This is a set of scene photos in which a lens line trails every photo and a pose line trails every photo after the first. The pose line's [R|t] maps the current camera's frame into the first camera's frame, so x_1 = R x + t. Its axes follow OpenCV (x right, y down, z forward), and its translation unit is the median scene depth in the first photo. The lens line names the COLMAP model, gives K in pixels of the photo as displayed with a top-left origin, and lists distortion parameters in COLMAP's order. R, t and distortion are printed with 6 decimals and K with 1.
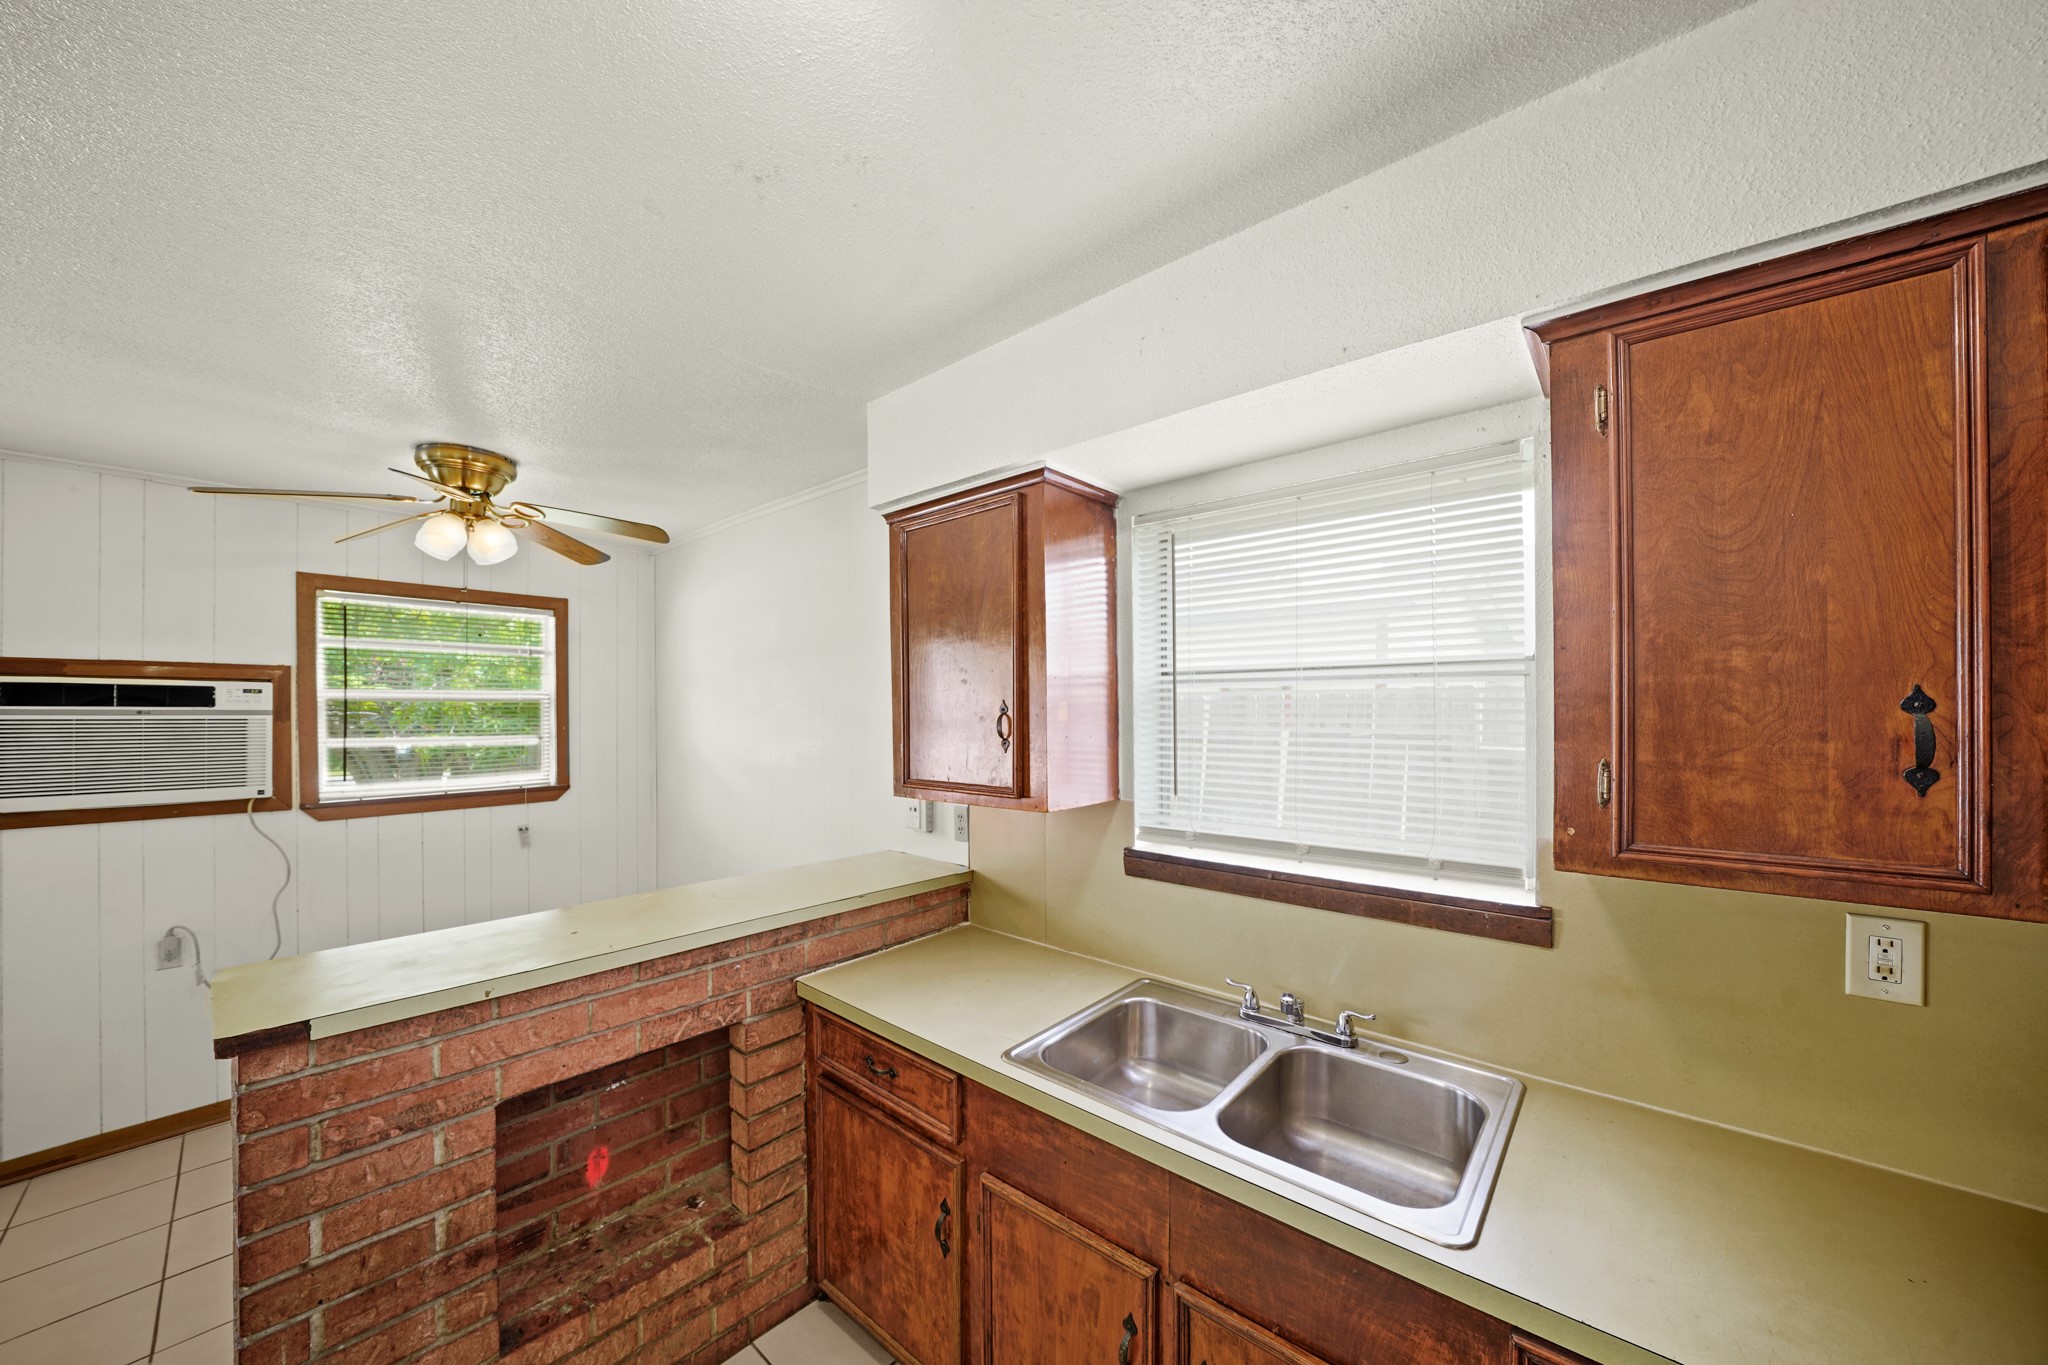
lens RADIAL K [[709.0, 0, 1031.6], [0, 709.0, 716.4], [0, 0, 1]] dist [-0.019668, -0.000145]
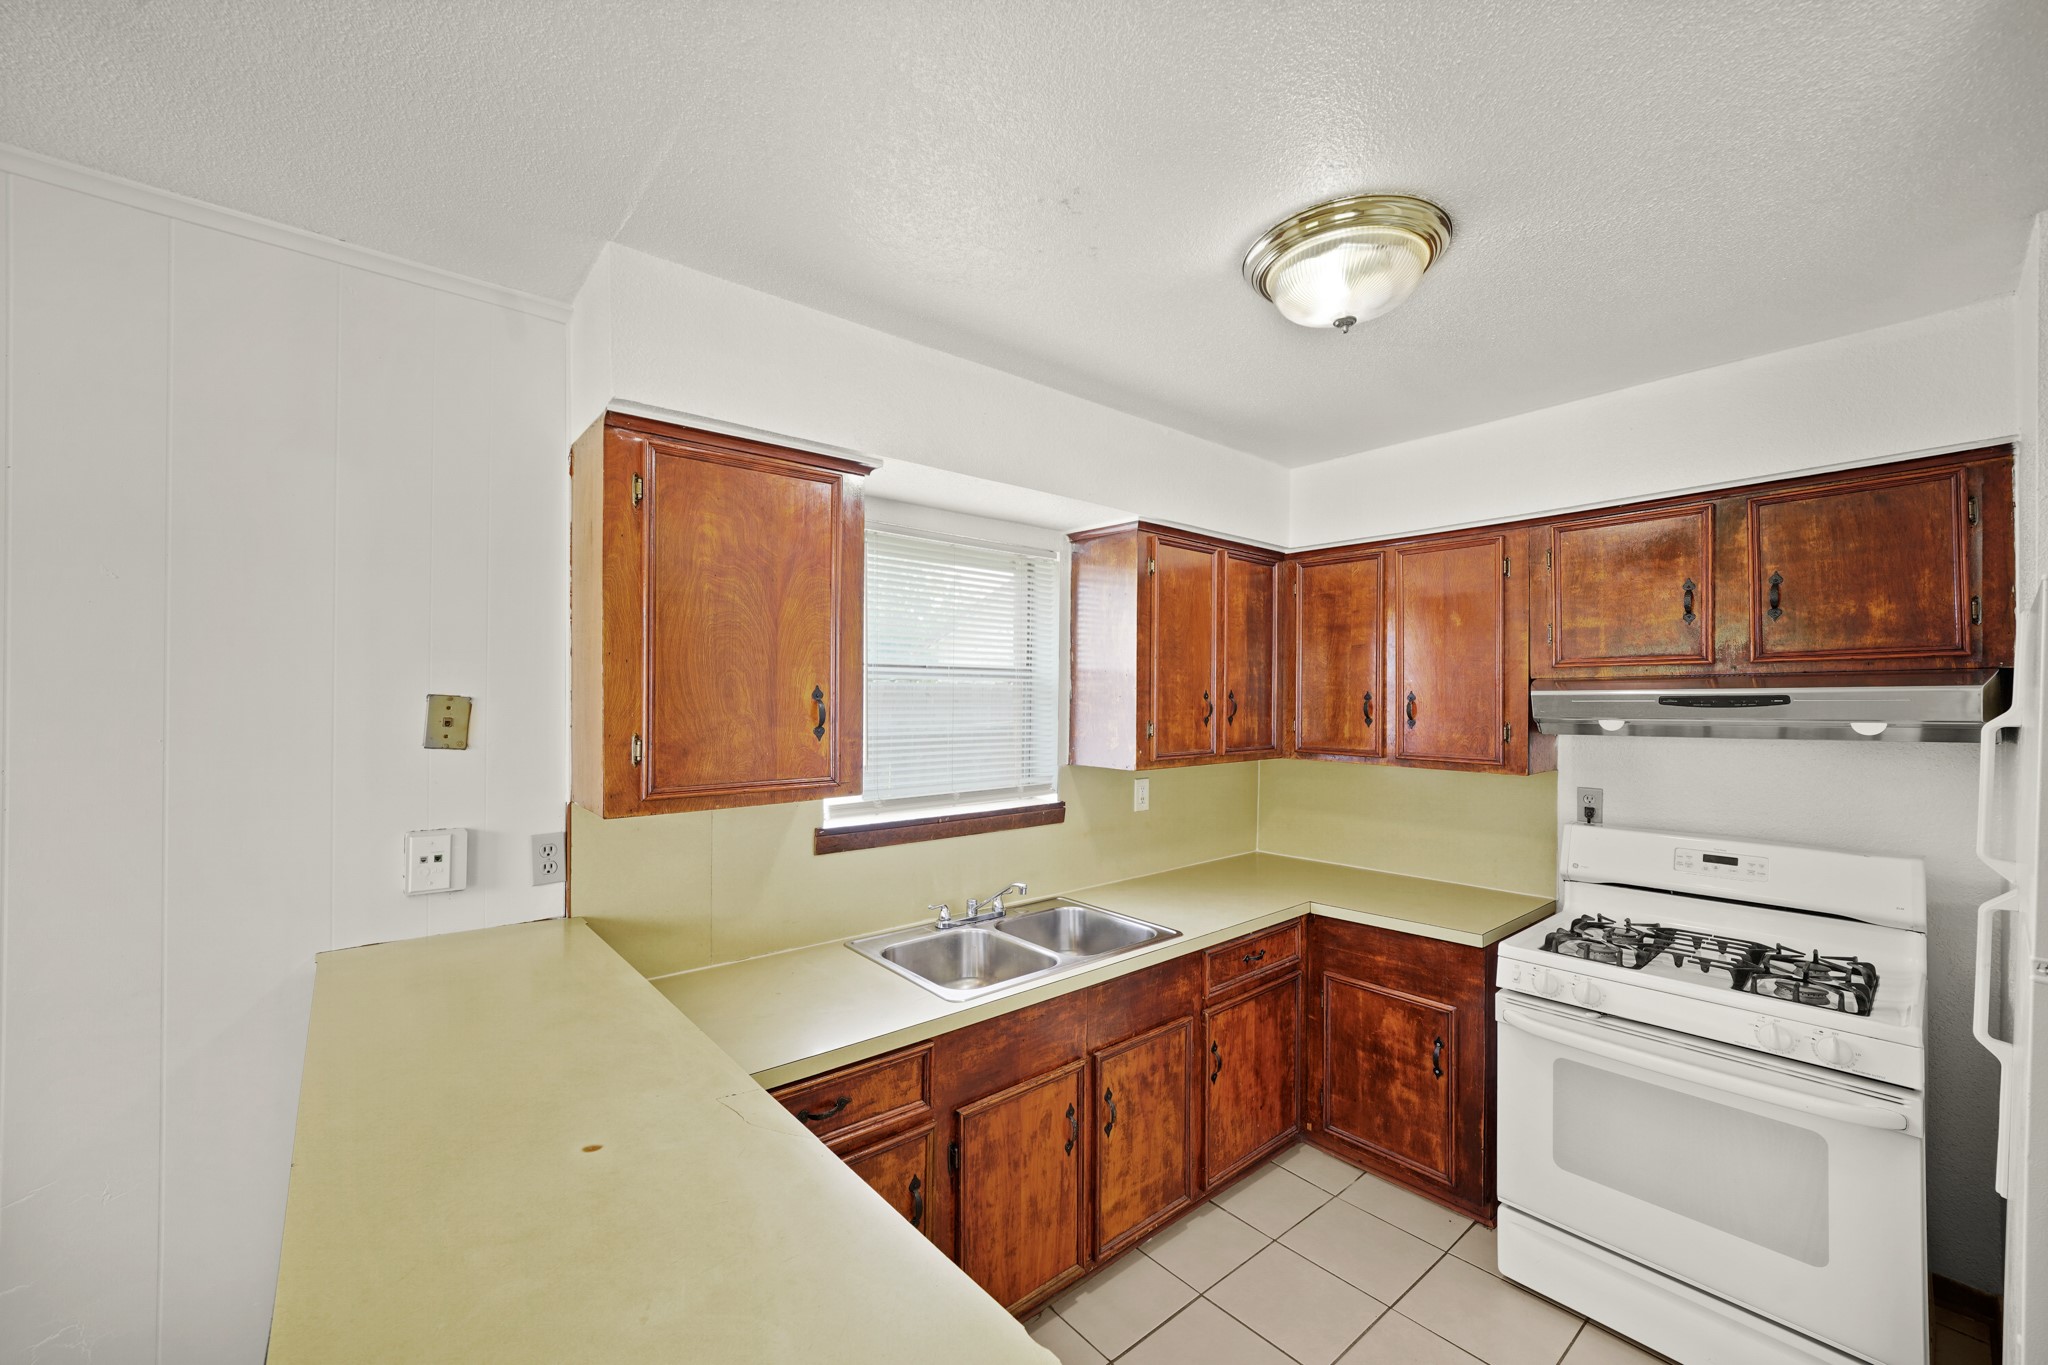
lens RADIAL K [[801.4, 0, 1032.3], [0, 801.4, 693.9], [0, 0, 1]] dist [0.000917, -0.000277]
pose [[0.160287, 0.005419, 0.987056, -1.151666], [0.003094, 0.999977, -0.005992, -0.004481], [-0.987066, 0.004015, 0.160267, 0.593493]]
